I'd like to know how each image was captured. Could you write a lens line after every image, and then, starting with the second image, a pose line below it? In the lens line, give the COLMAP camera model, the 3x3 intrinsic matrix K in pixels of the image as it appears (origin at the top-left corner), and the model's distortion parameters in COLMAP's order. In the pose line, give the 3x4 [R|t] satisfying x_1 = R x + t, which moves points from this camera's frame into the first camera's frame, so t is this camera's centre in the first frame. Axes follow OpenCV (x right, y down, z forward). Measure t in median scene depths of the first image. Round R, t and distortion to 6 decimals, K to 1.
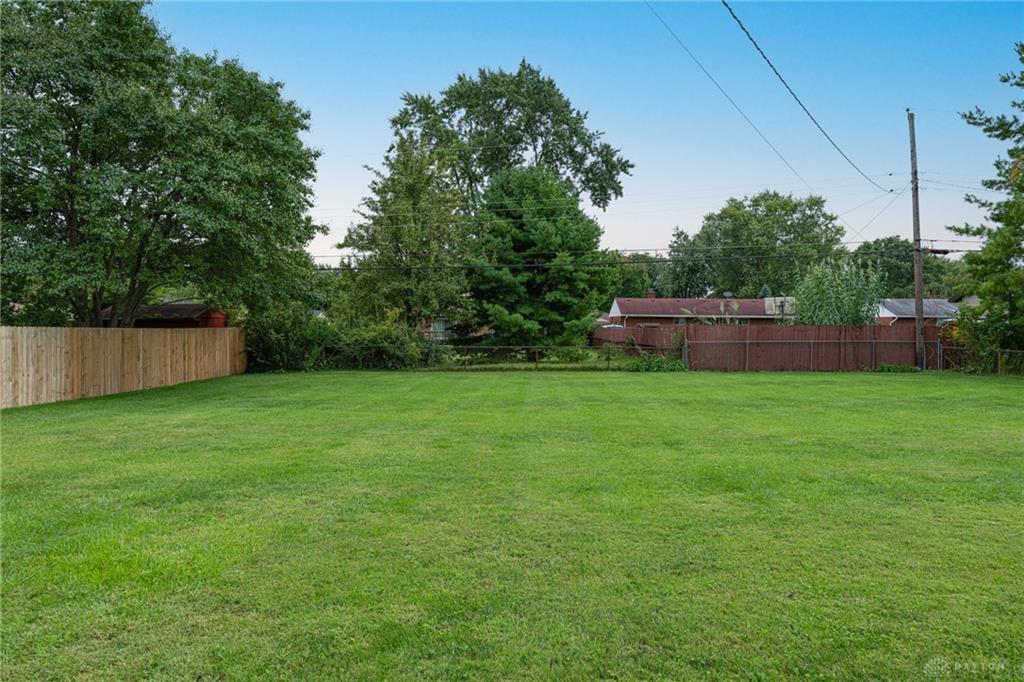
lens RADIAL K [[688.3, 0, 513.8], [0, 688.3, 325.7], [0, 0, 1]] dist [0.005538, 0.001152]
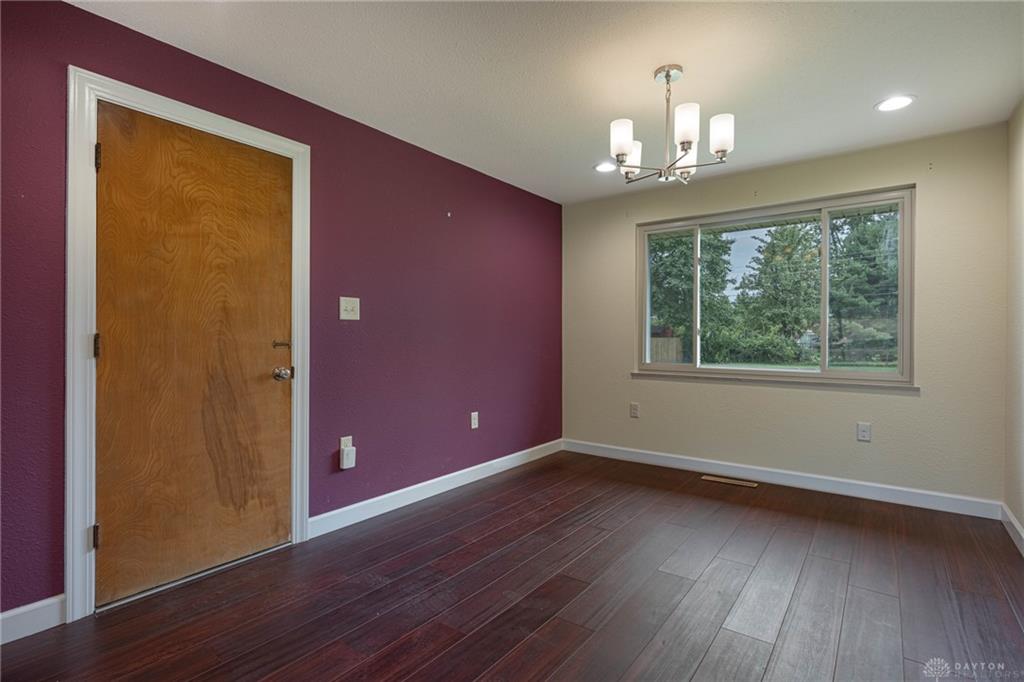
lens RADIAL K [[493.7, 0, 511.4], [0, 493.7, 336.6], [0, 0, 1]] dist [-0.000640, -0.000498]
pose [[0.801816, -0.005062, -0.597550, 0.017621], [-0.000649, 0.999956, -0.009342, 0.010369], [0.597571, 0.007878, 0.801778, -0.256870]]
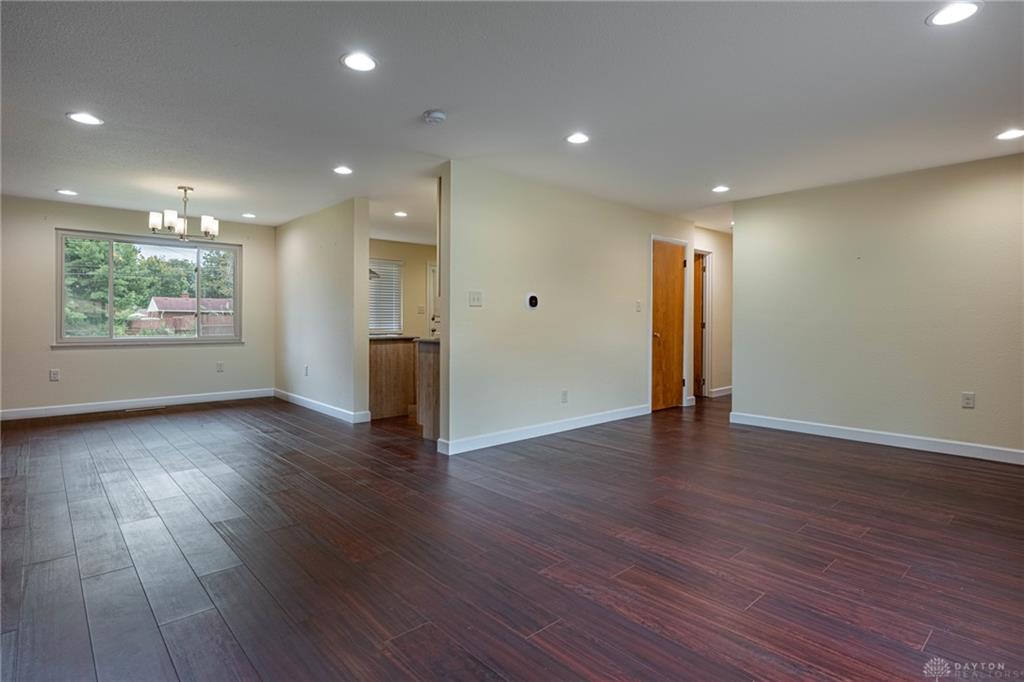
lens RADIAL K [[519.4, 0, 513.7], [0, 519.4, 327.6], [0, 0, 1]] dist [0.001170, -0.000011]
pose [[0.733100, -0.011771, 0.680019, -0.042158], [0.002696, 0.999893, 0.014402, 0.010678], [-0.680116, -0.008725, 0.733053, -0.369177]]
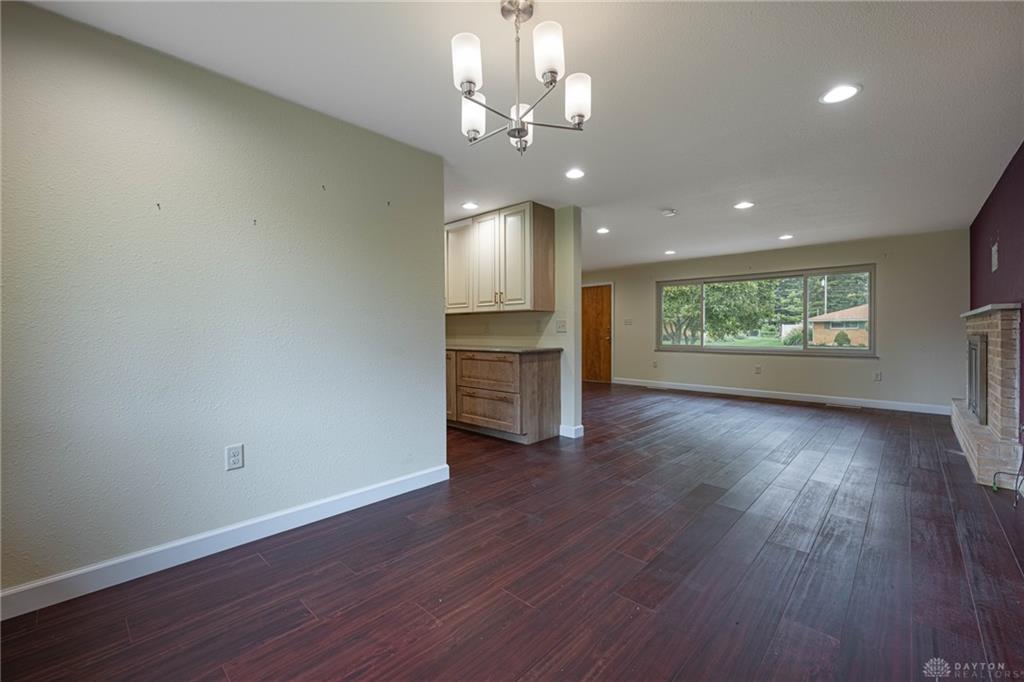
lens RADIAL K [[428.1, 0, 510.6], [0, 428.1, 332.2], [0, 0, 1]] dist [0.001216, 0.000089]
pose [[-0.735462, -0.005881, 0.677541, -0.042423], [0.001128, 0.999950, 0.009904, 0.009519], [-0.677565, 0.008048, -0.735419, -0.144979]]
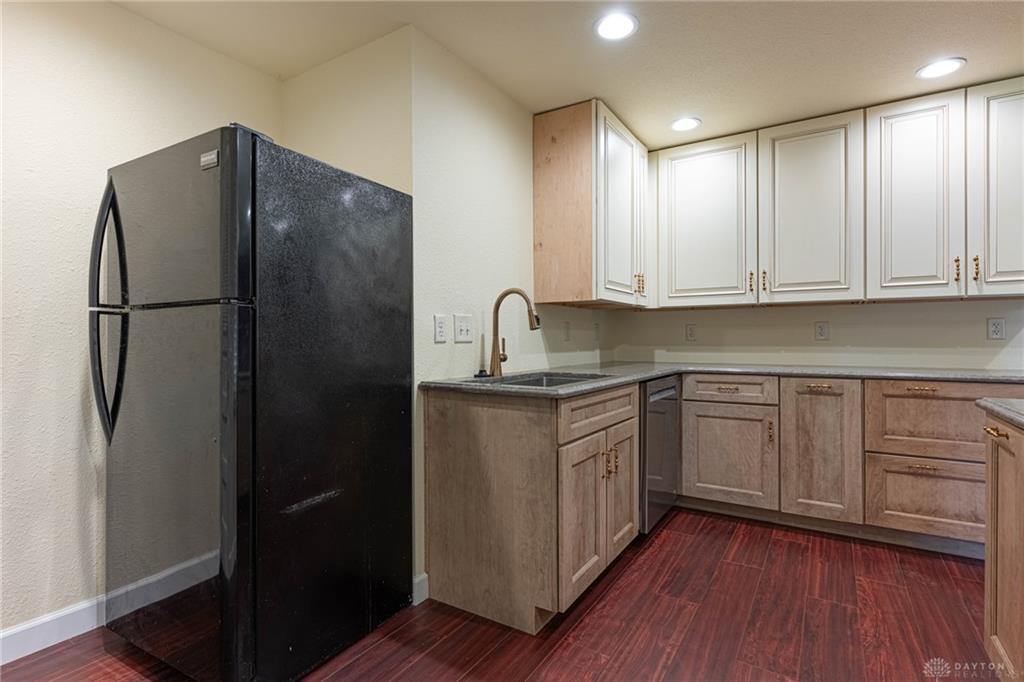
lens RADIAL K [[502.1, 0, 512.0], [0, 502.1, 341.0], [0, 0, 1]] dist [-0.000286, -0.000347]
pose [[-0.848685, -0.006549, 0.528858, 0.074471], [-0.000040, 0.999924, 0.012318, 0.010122], [-0.528898, 0.010433, -0.848621, -0.139734]]
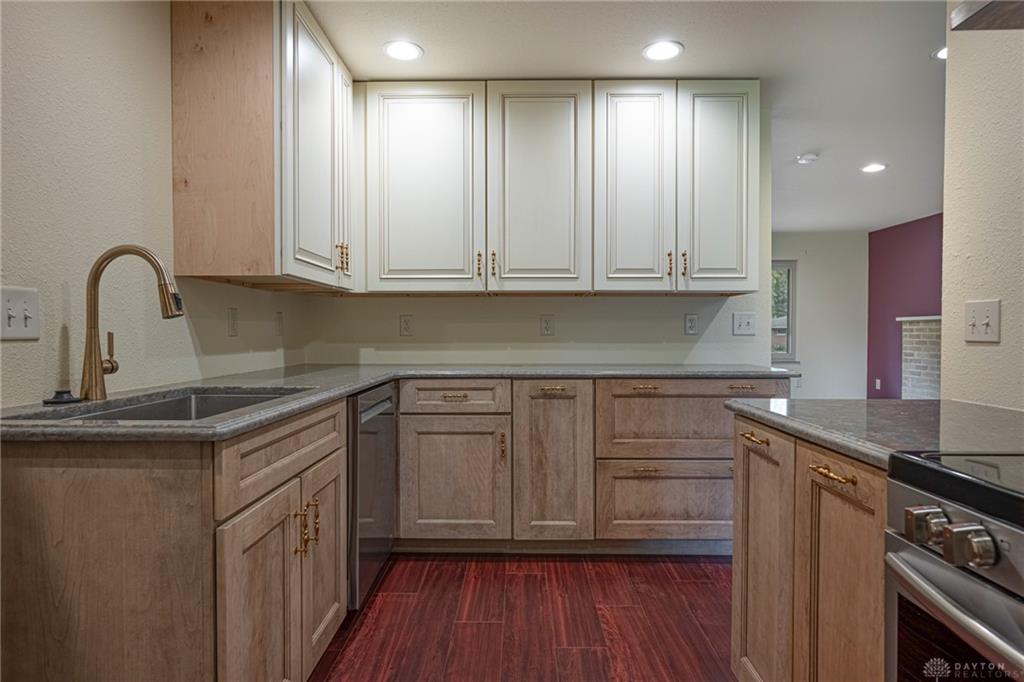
lens RADIAL K [[586.0, 0, 512.0], [0, 586.0, 341.0], [0, 0, 1]] dist [-0.001462, -0.000535]
pose [[-0.999970, -0.006698, 0.003888, 0.080919], [-0.006620, 0.999782, 0.019801, 0.010142], [-0.004020, 0.019775, -0.999796, -0.153272]]
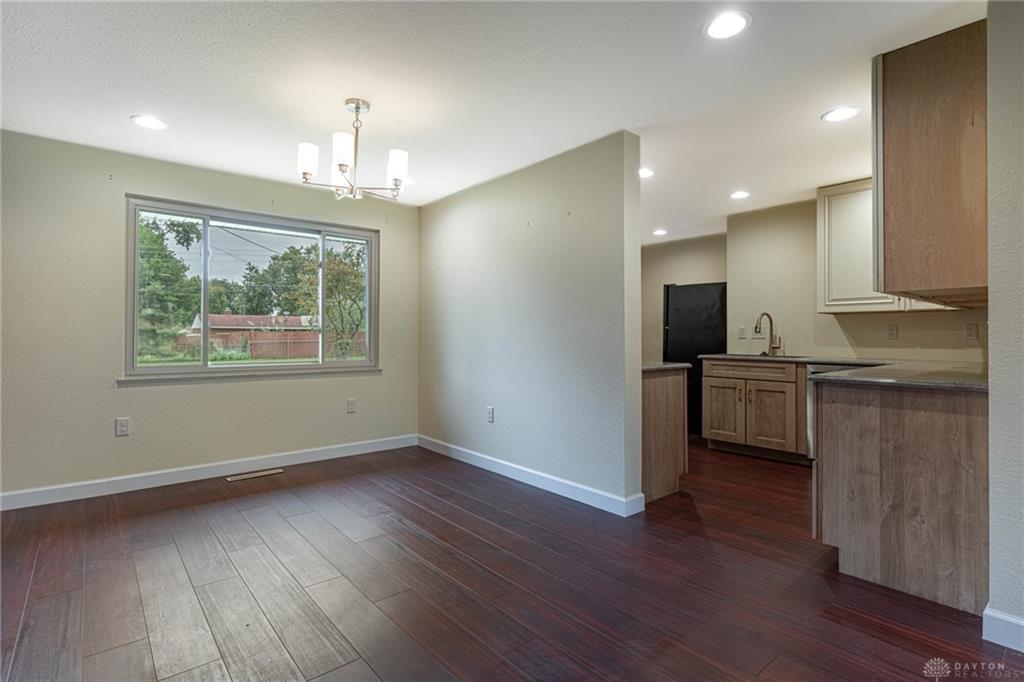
lens RADIAL K [[493.7, 0, 511.4], [0, 493.7, 336.6], [0, 0, 1]] dist [-0.000640, -0.000498]
pose [[0.755429, -0.005249, 0.655210, -0.042807], [0.004964, 0.999985, 0.002288, 0.009786], [-0.655212, 0.001524, 0.755444, -0.265085]]
